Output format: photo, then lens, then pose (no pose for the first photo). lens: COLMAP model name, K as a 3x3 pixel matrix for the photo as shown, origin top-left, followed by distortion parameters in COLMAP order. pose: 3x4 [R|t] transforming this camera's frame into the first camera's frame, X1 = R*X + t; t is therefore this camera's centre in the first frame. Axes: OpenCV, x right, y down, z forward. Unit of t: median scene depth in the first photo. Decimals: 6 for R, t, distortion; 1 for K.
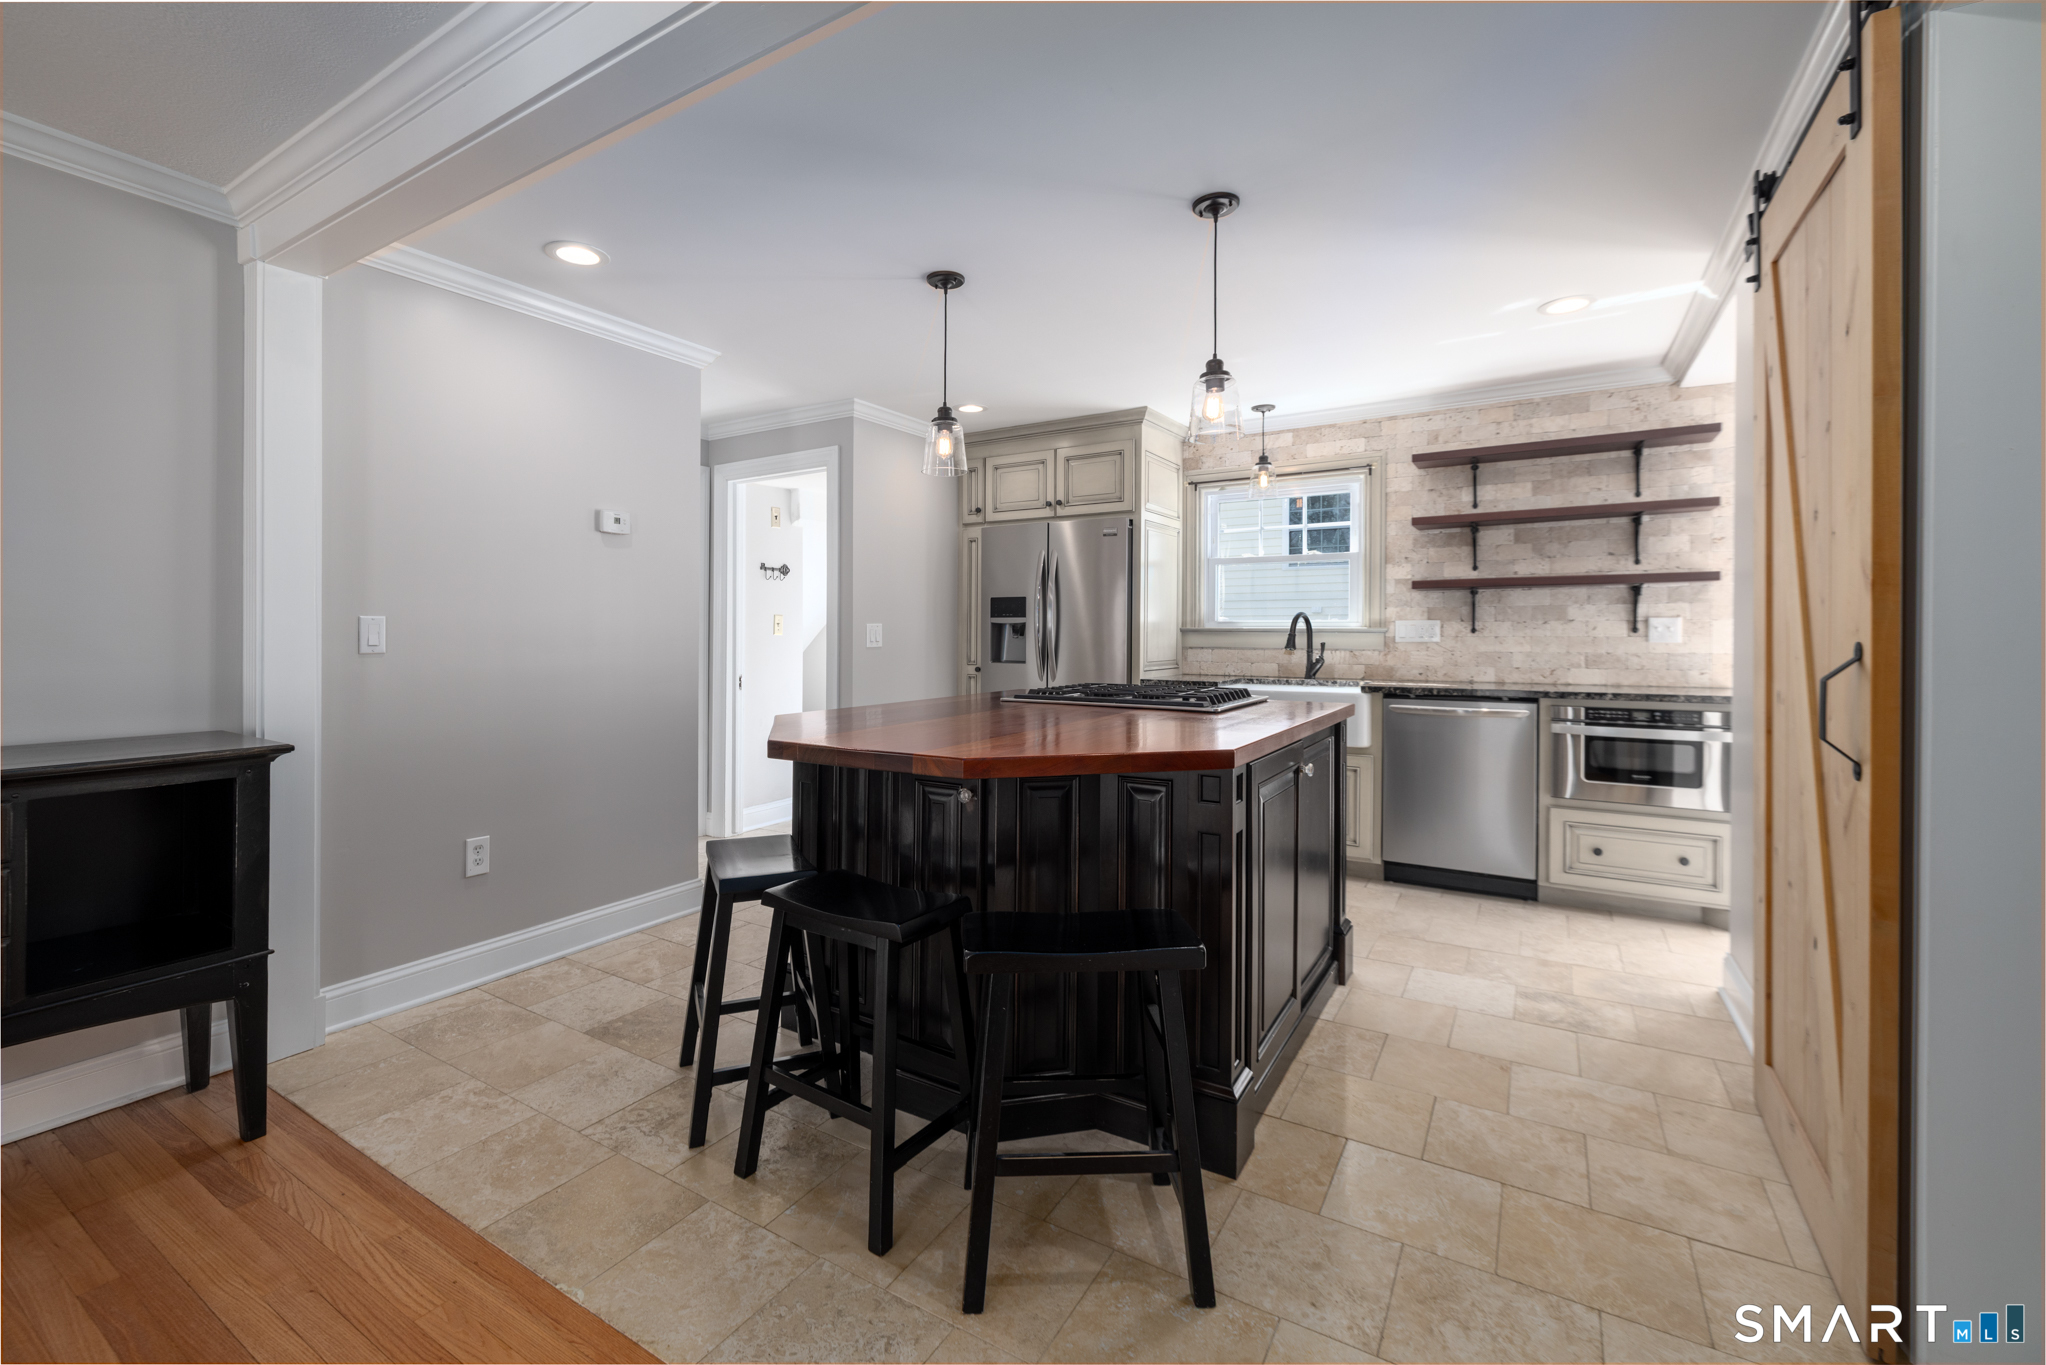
lens RADIAL K [[856.8, 0, 996.3], [0, 856.8, 654.1], [0, 0, 1]] dist [0.004725, 0.000552]
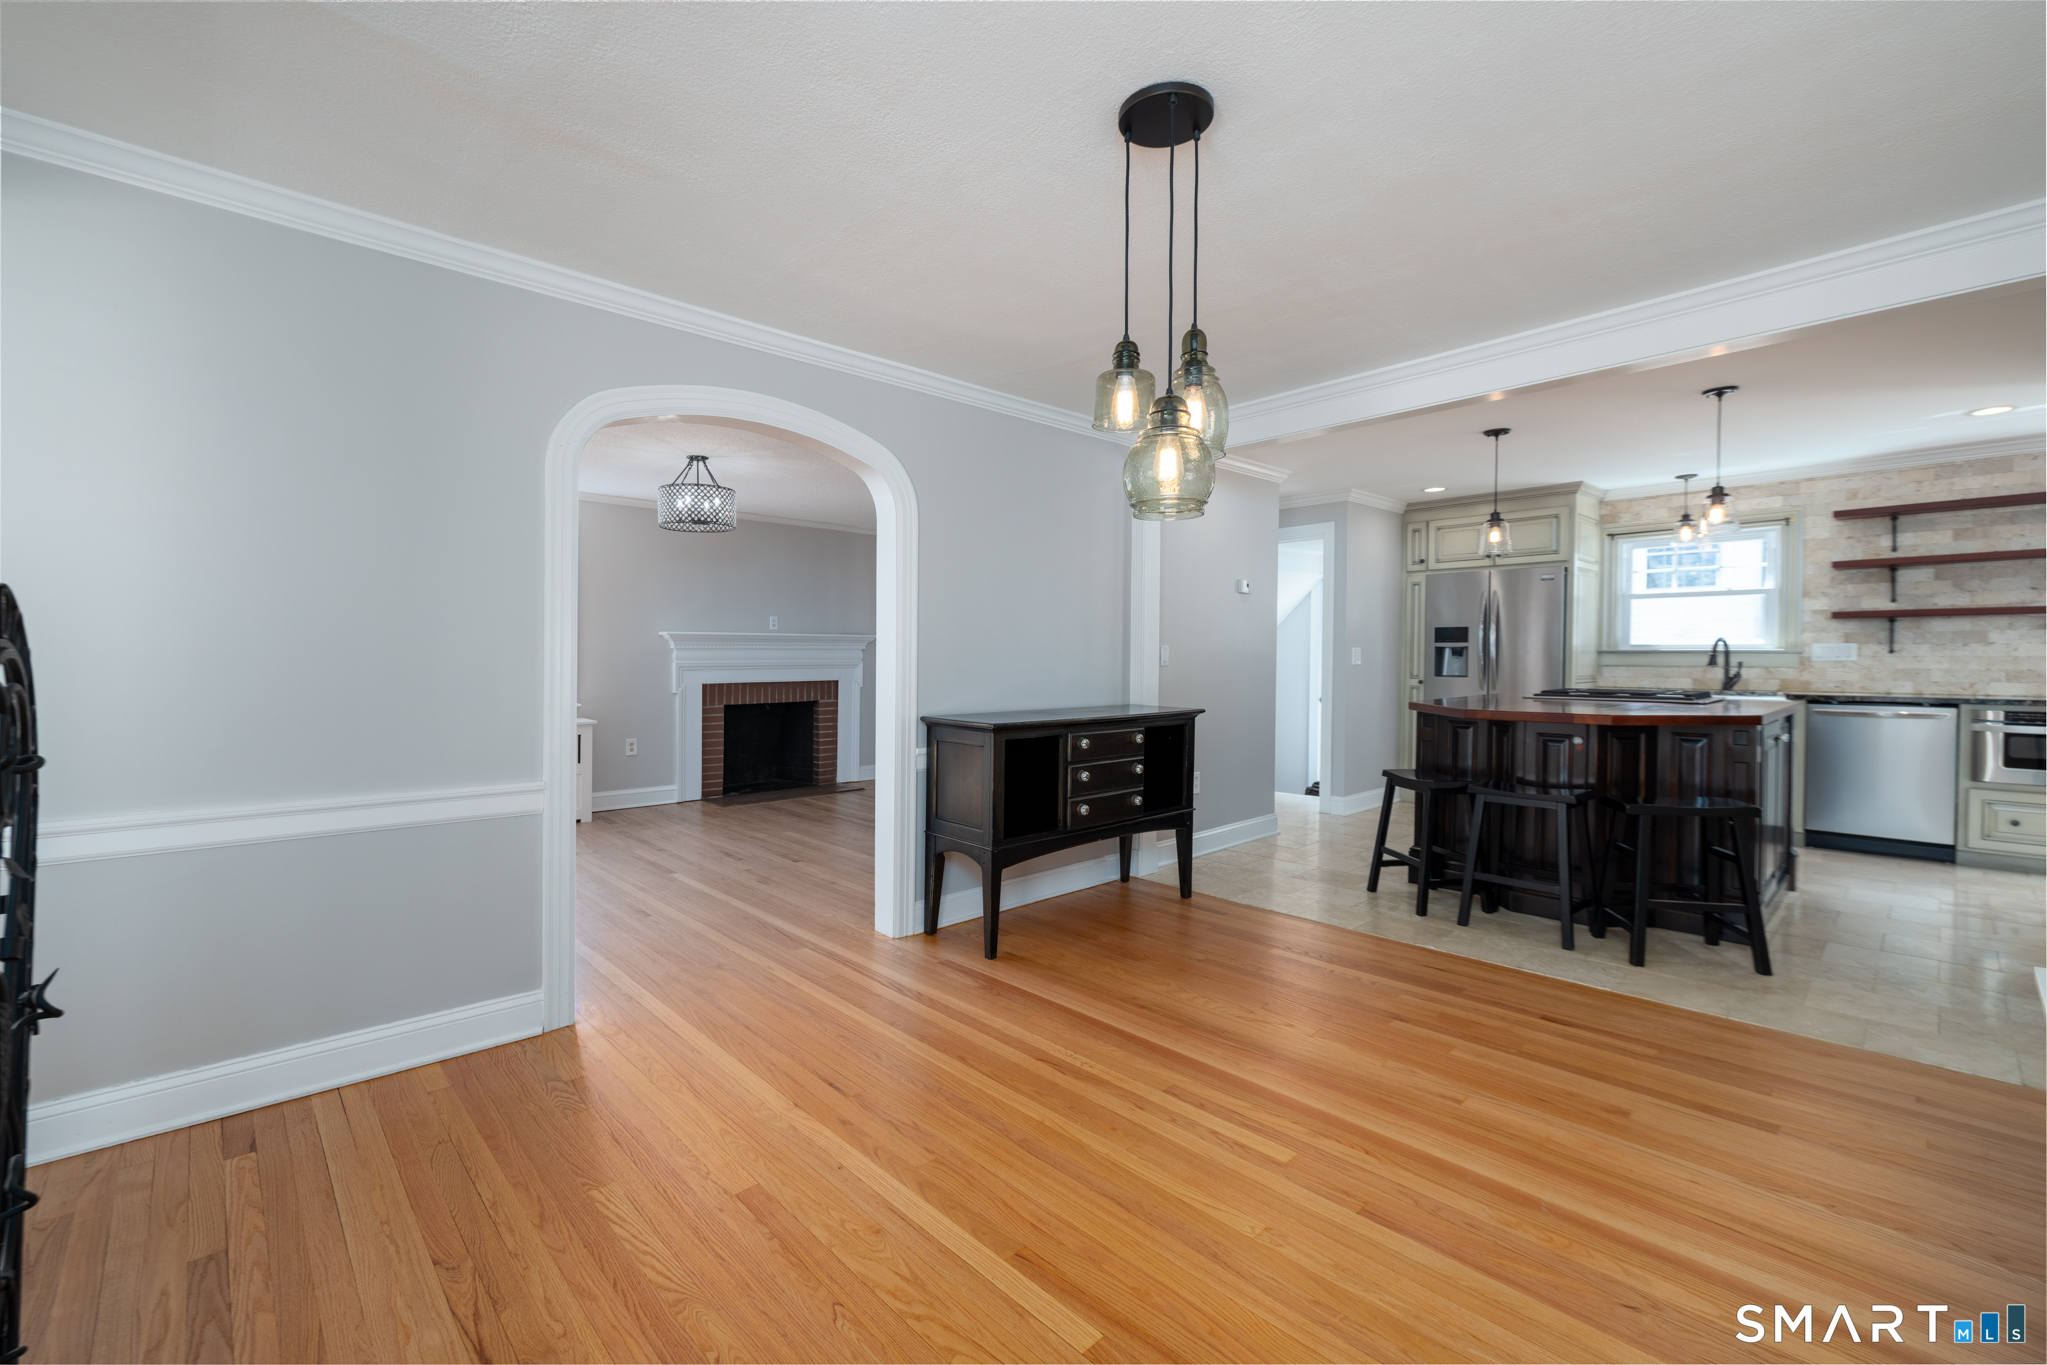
lens RADIAL K [[857.2, 0, 1012.9], [0, 857.2, 682.7], [0, 0, 1]] dist [0.004725, 0.000552]
pose [[0.966888, 0.006427, -0.255121, -0.365627], [-0.004646, 0.999960, 0.007581, 0.014687], [0.255160, -0.006144, 0.966879, -0.545890]]
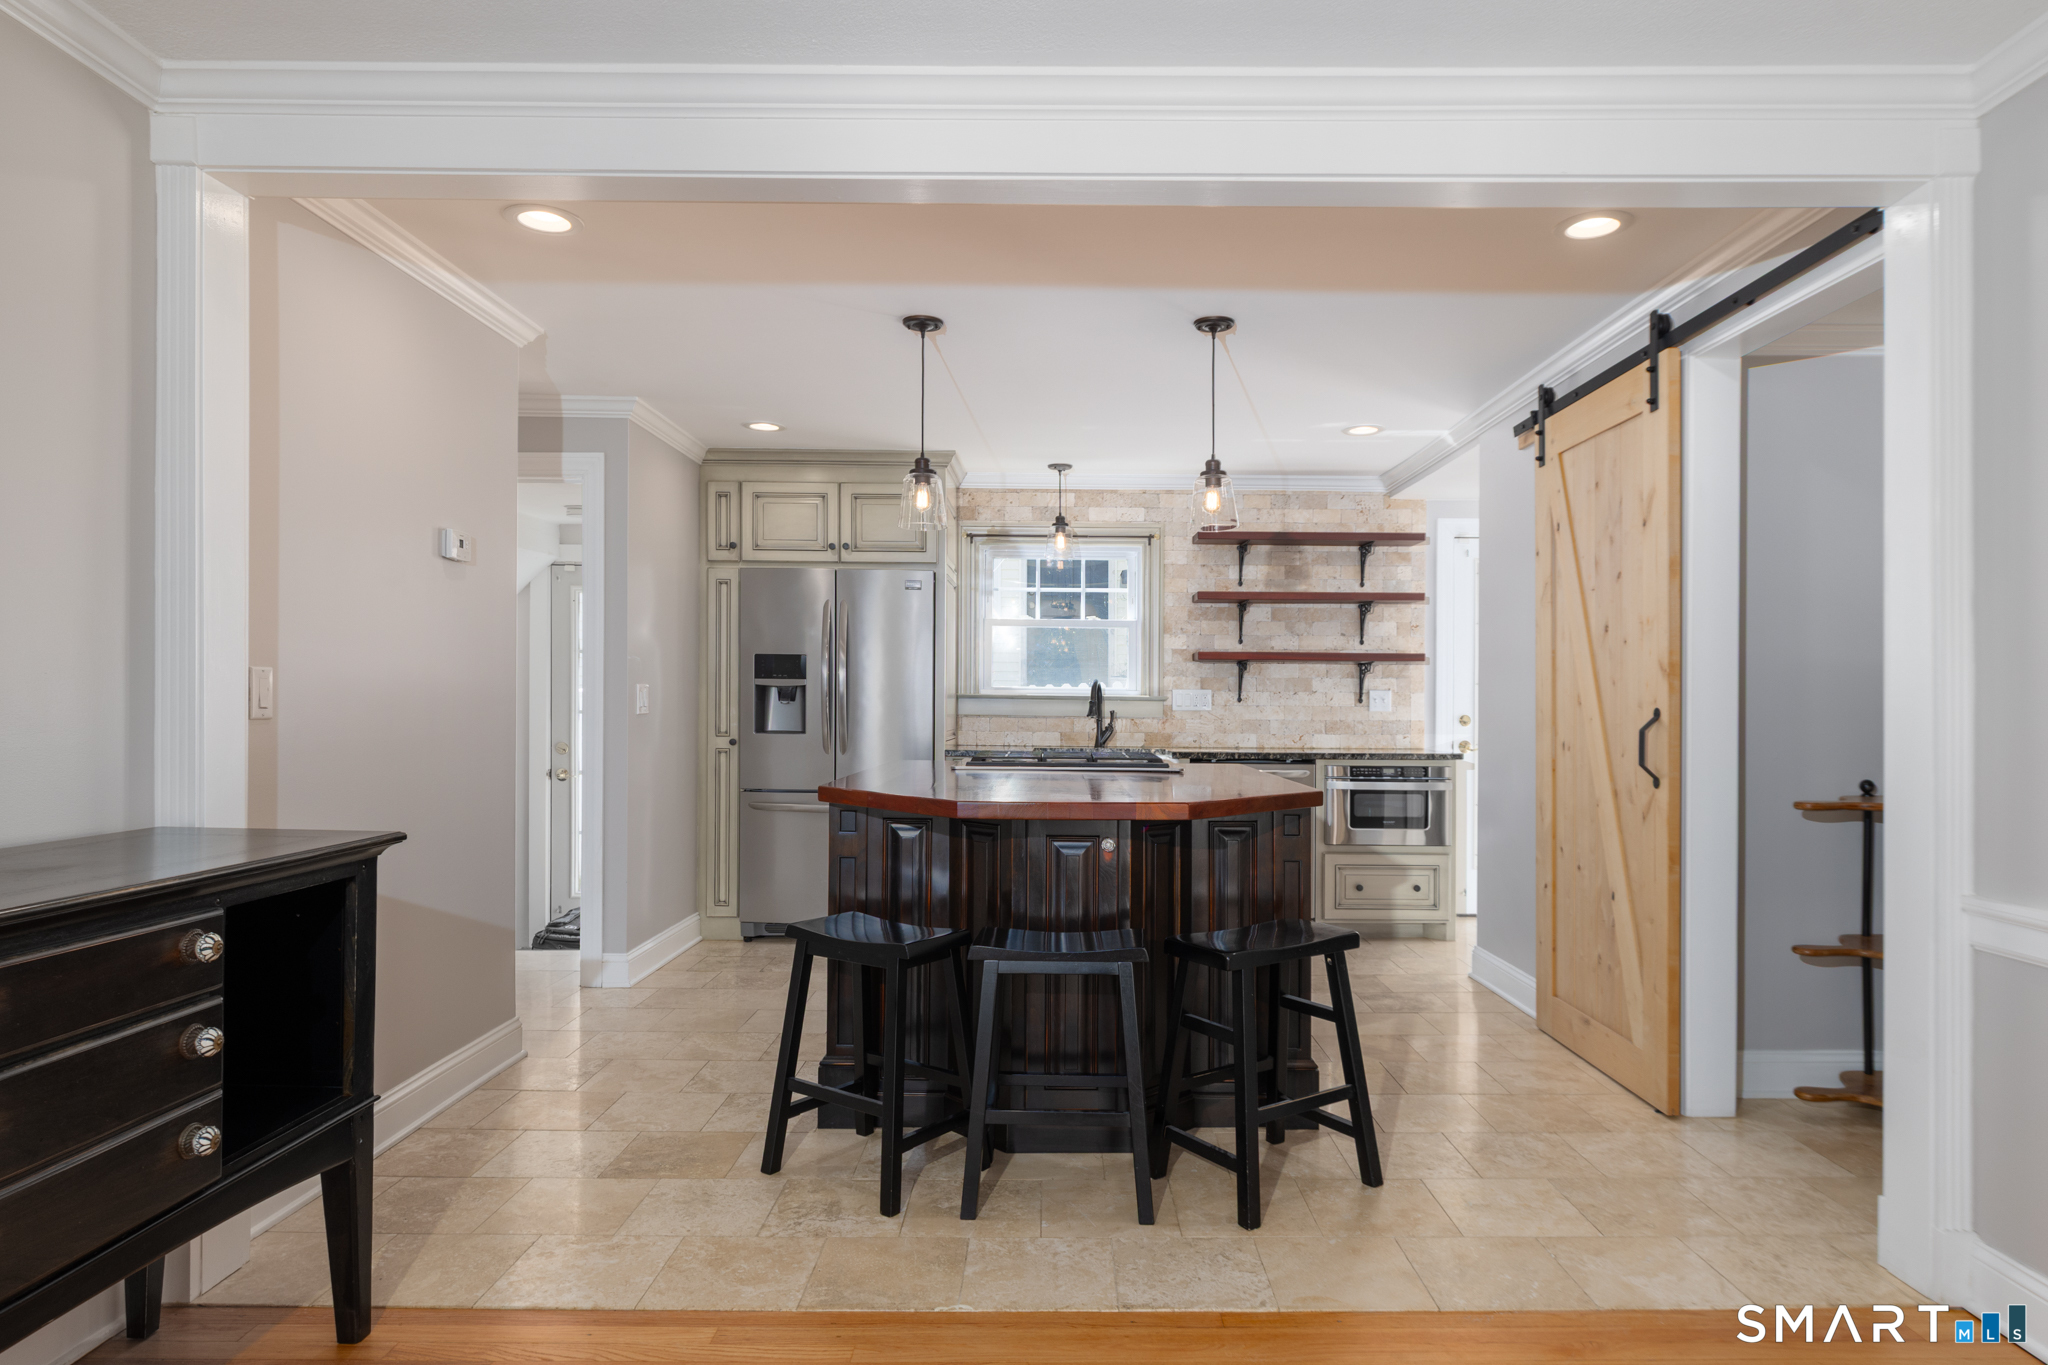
lens RADIAL K [[1158.2, 0, 1055.6], [0, 1158.2, 729.8], [0, 0, 1]] dist [0.003861, 0.000158]
pose [[0.846219, -0.004817, 0.532813, -0.435319], [0.003760, 0.999988, 0.003070, 0.005197], [-0.532822, -0.000595, 0.846227, -0.110787]]
